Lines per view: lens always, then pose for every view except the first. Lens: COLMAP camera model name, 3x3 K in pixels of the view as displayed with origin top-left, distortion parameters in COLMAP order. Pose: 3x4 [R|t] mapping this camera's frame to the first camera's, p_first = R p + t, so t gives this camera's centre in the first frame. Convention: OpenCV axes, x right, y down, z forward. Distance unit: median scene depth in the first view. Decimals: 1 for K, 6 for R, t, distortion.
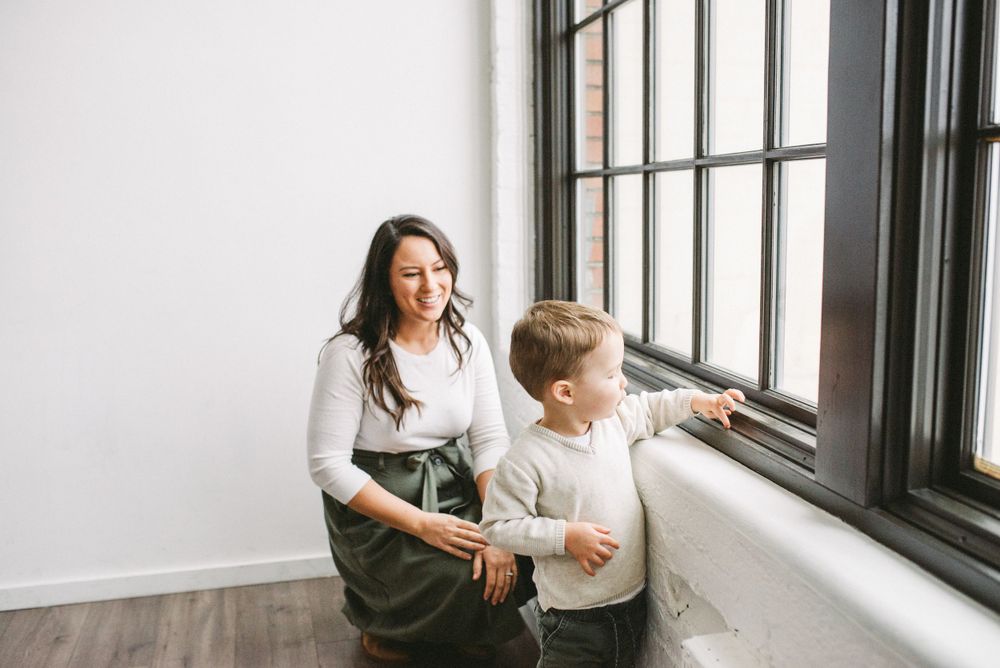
lens RADIAL K [[980.2, 0, 499.4], [0, 980.2, 328.6], [0, 0, 1]] dist [0.004903, 0.000000]
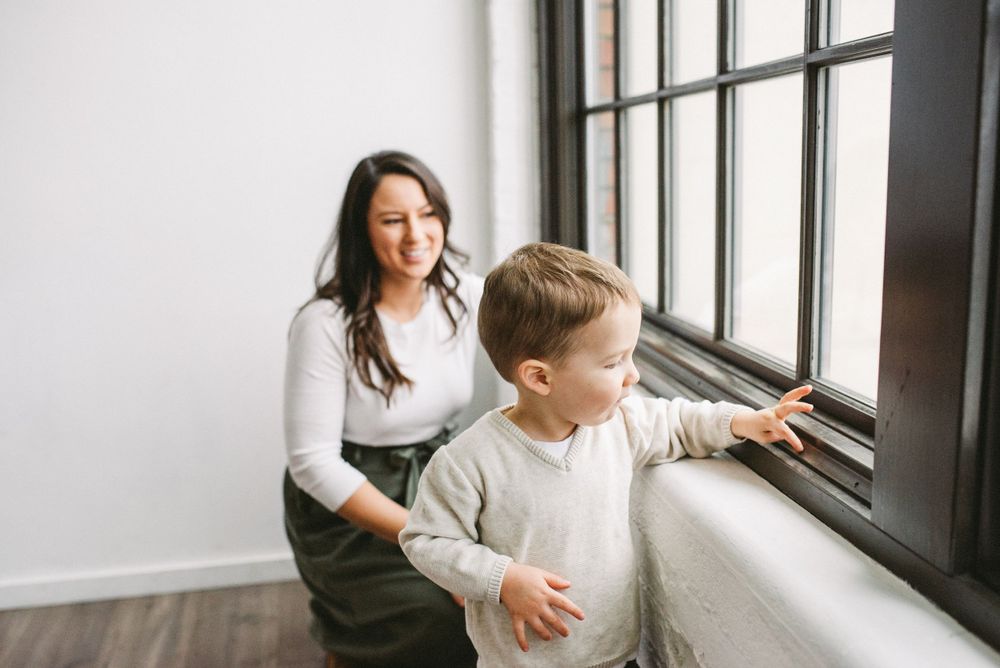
lens RADIAL K [[980.2, 0, 500.4], [0, 980.2, 331.0], [0, 0, 1]] dist [0.004903, 0.000000]
pose [[0.998563, -0.003171, -0.053492, 0.062732], [0.005372, 0.999142, 0.041068, -0.004699], [0.053316, -0.041296, 0.997723, 0.192932]]
